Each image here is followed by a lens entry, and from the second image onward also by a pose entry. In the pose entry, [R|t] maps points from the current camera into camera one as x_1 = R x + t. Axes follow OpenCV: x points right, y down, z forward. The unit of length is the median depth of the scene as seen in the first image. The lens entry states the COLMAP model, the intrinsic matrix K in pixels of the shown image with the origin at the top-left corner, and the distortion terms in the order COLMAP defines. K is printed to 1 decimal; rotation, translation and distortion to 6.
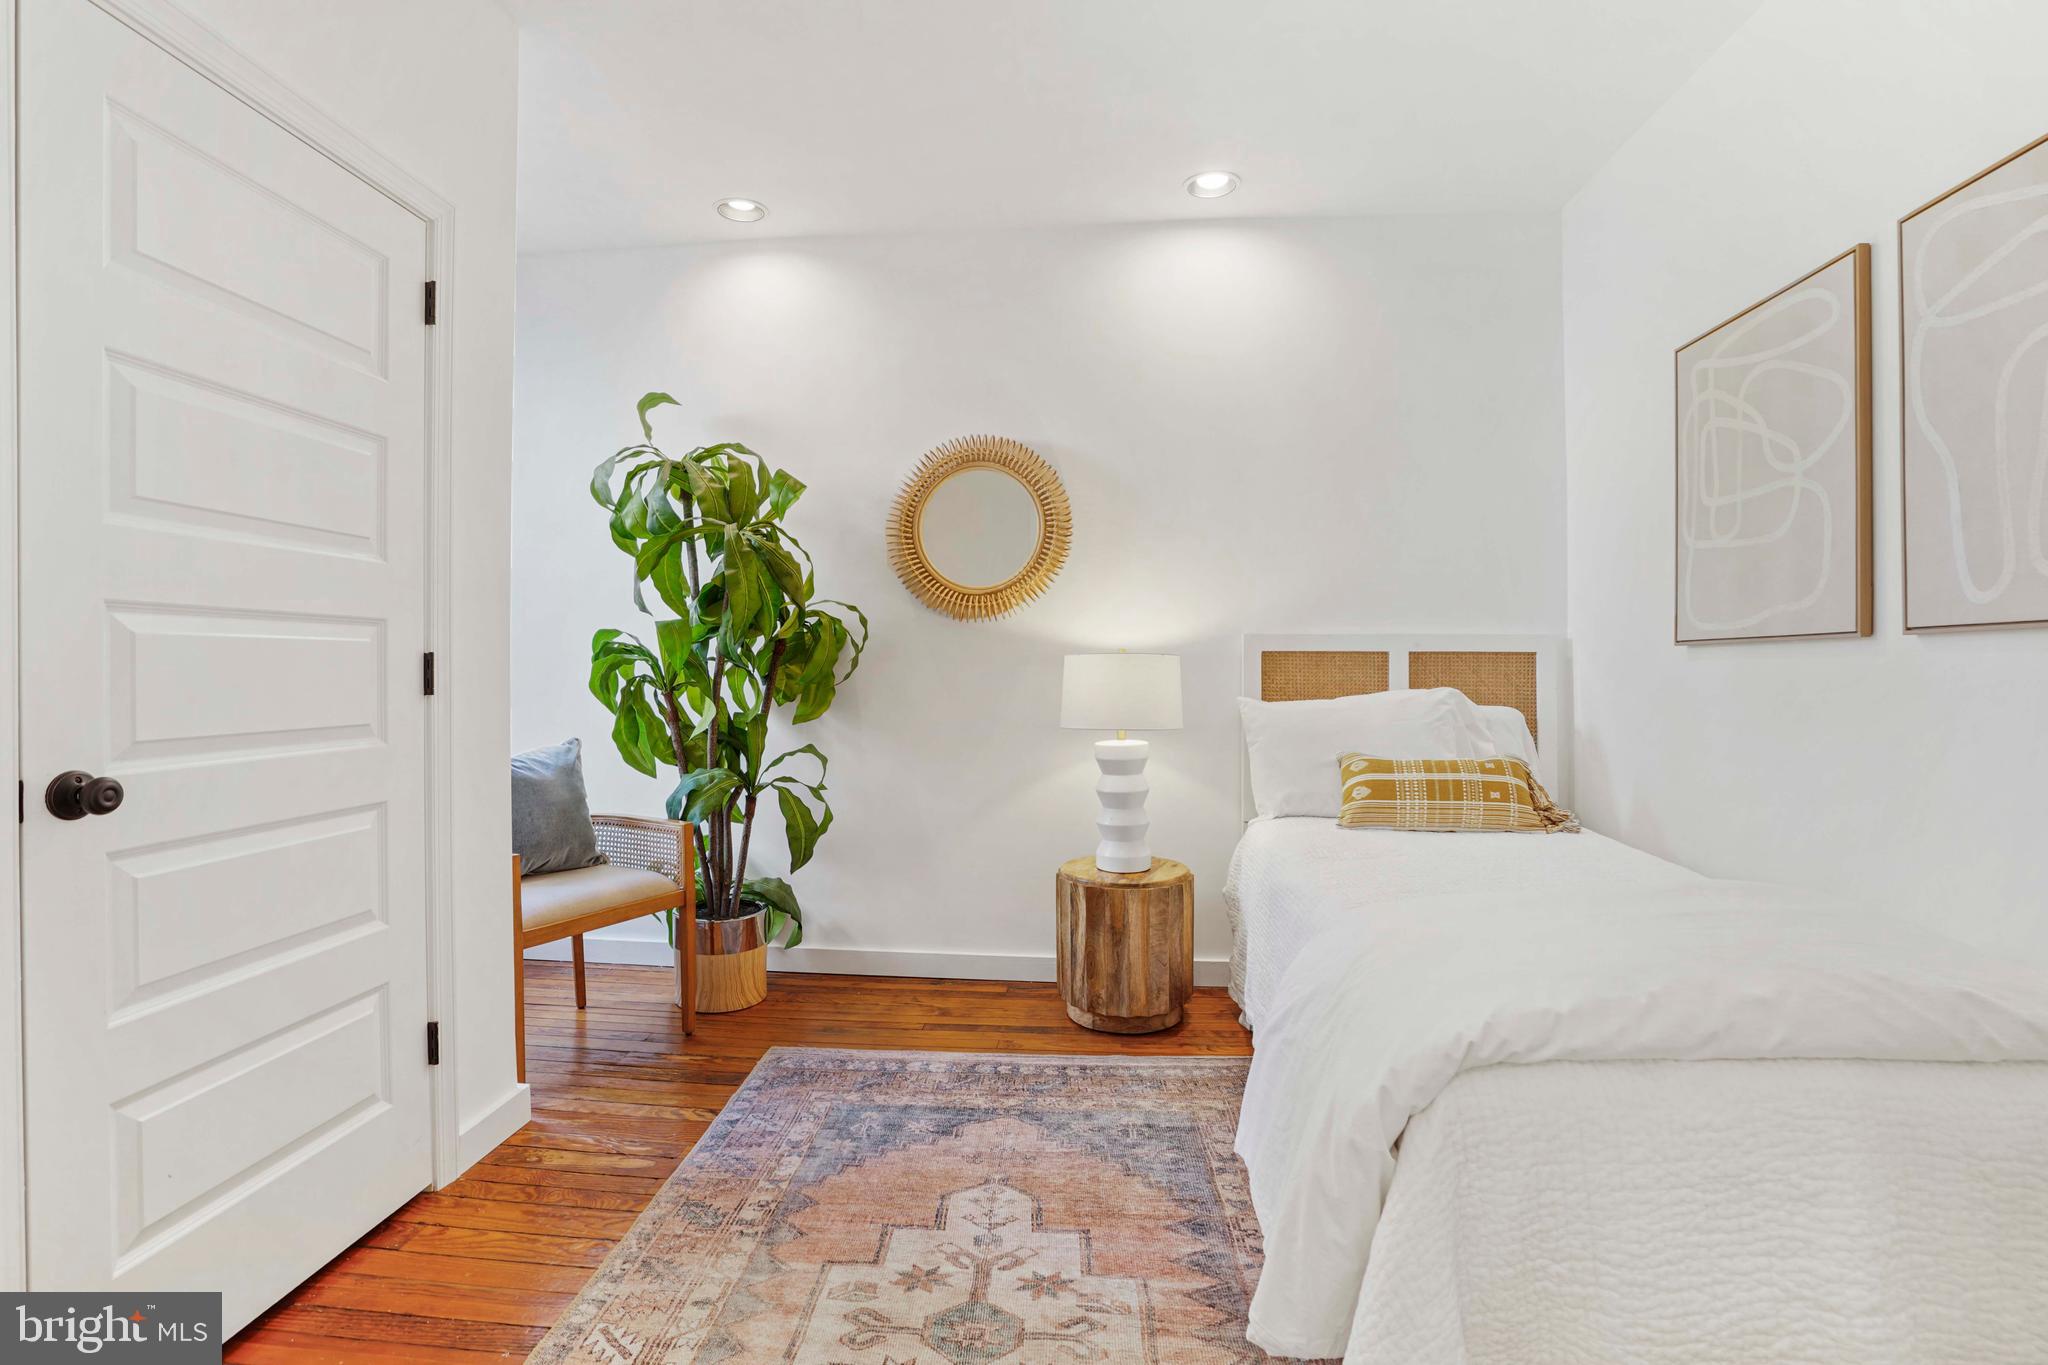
lens RADIAL K [[963.0, 0, 1029.8], [0, 963.0, 675.8], [0, 0, 1]] dist [-0.064052, 0.024141]
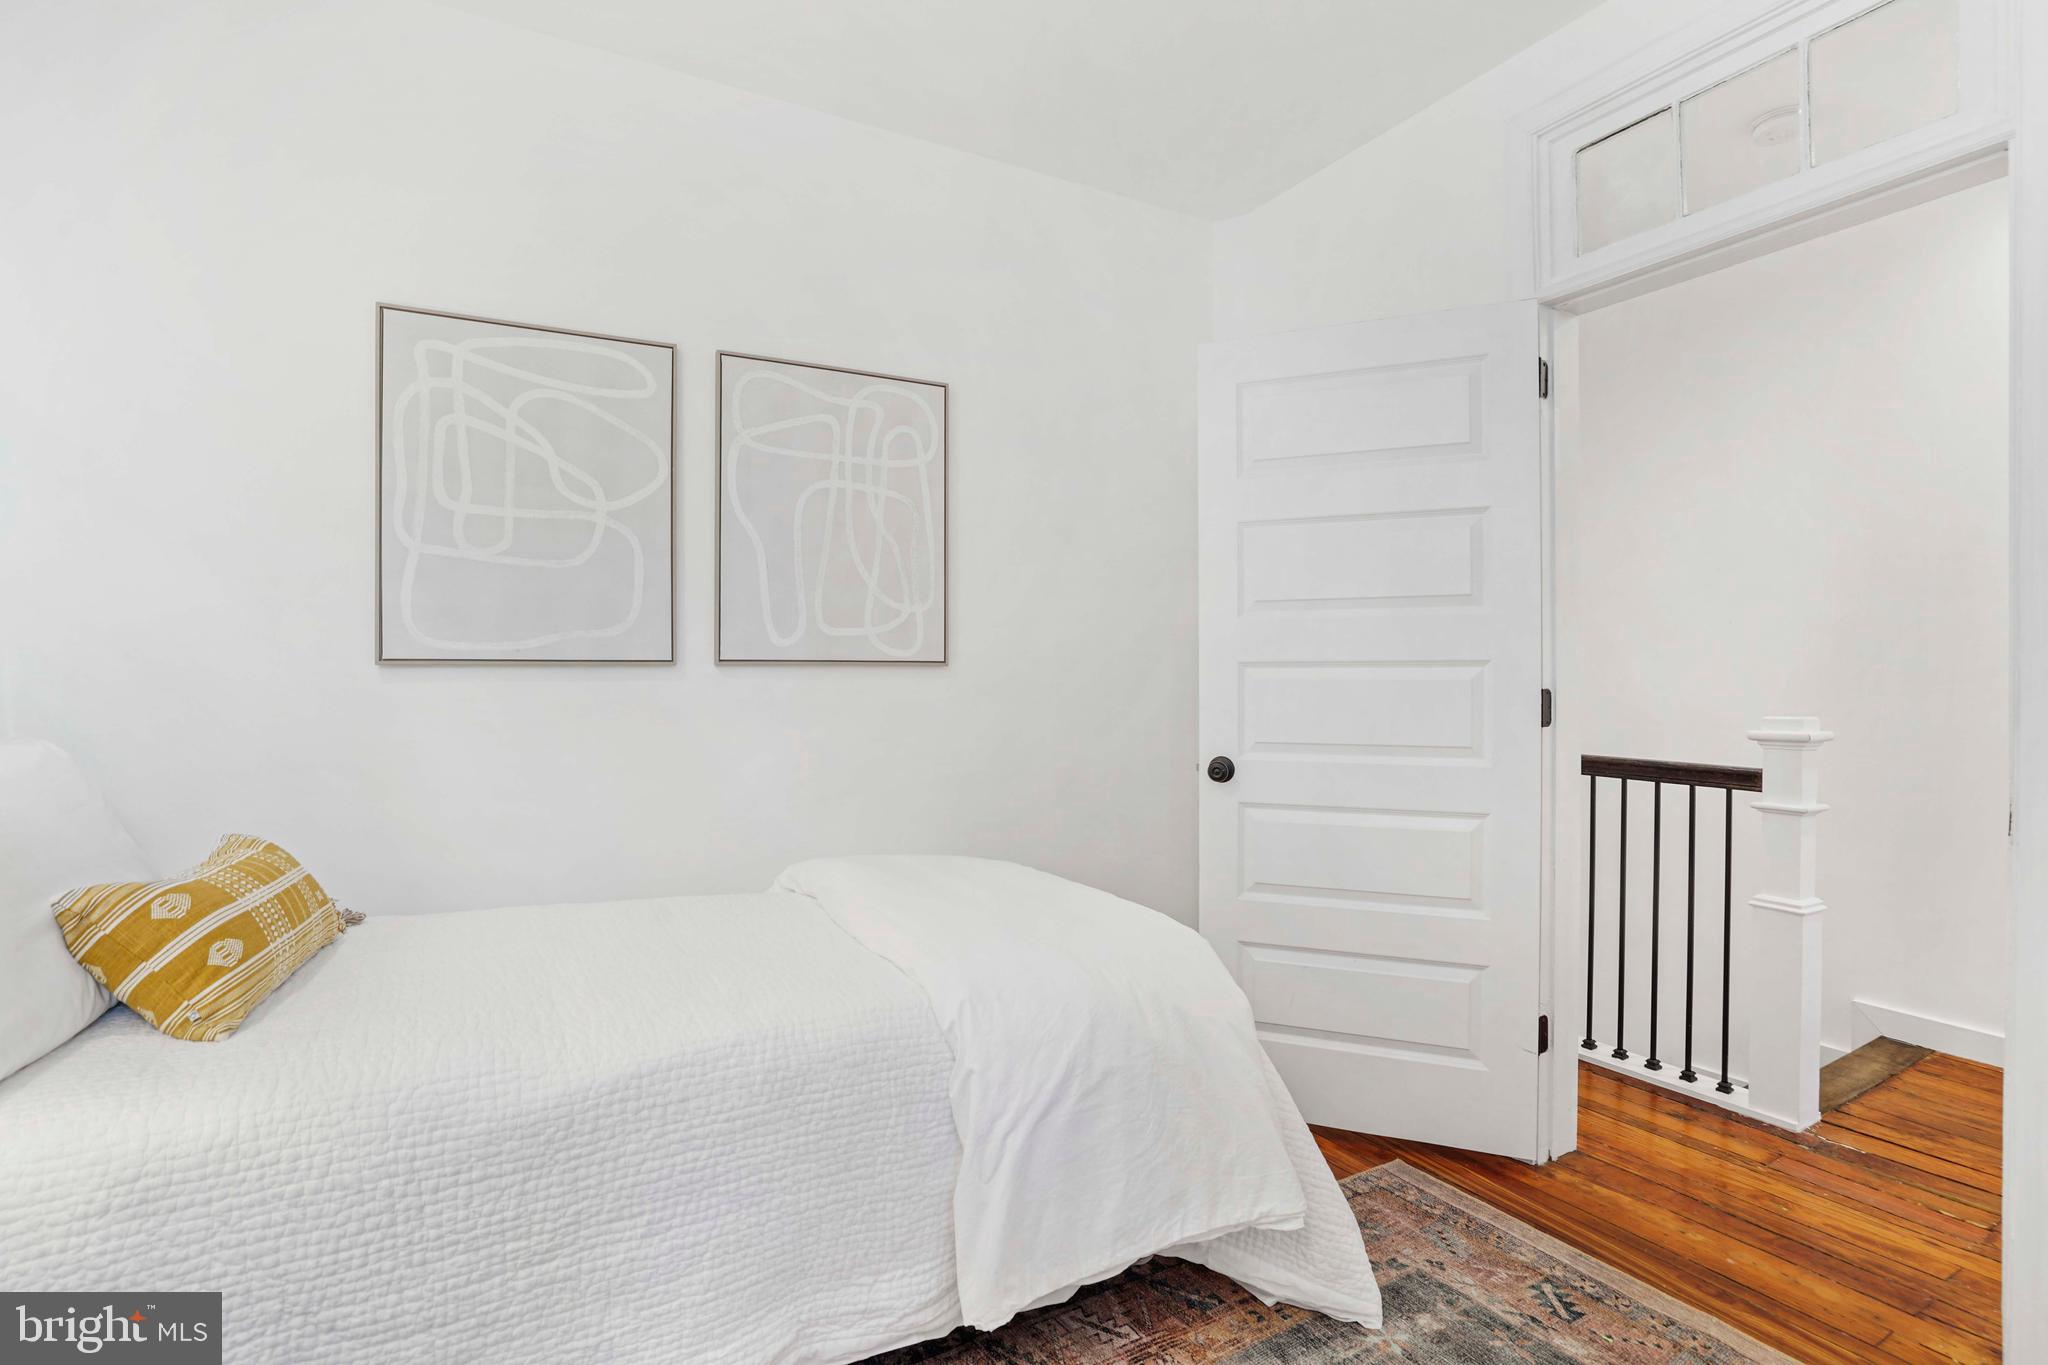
lens RADIAL K [[971.3, 0, 1019.8], [0, 971.3, 677.8], [0, 0, 1]] dist [-0.060786, 0.025333]
pose [[-0.554717, 0.001706, 0.832037, -0.291822], [0.007474, 0.999968, 0.002933, -0.018309], [-0.832006, 0.007846, -0.554712, 0.945653]]
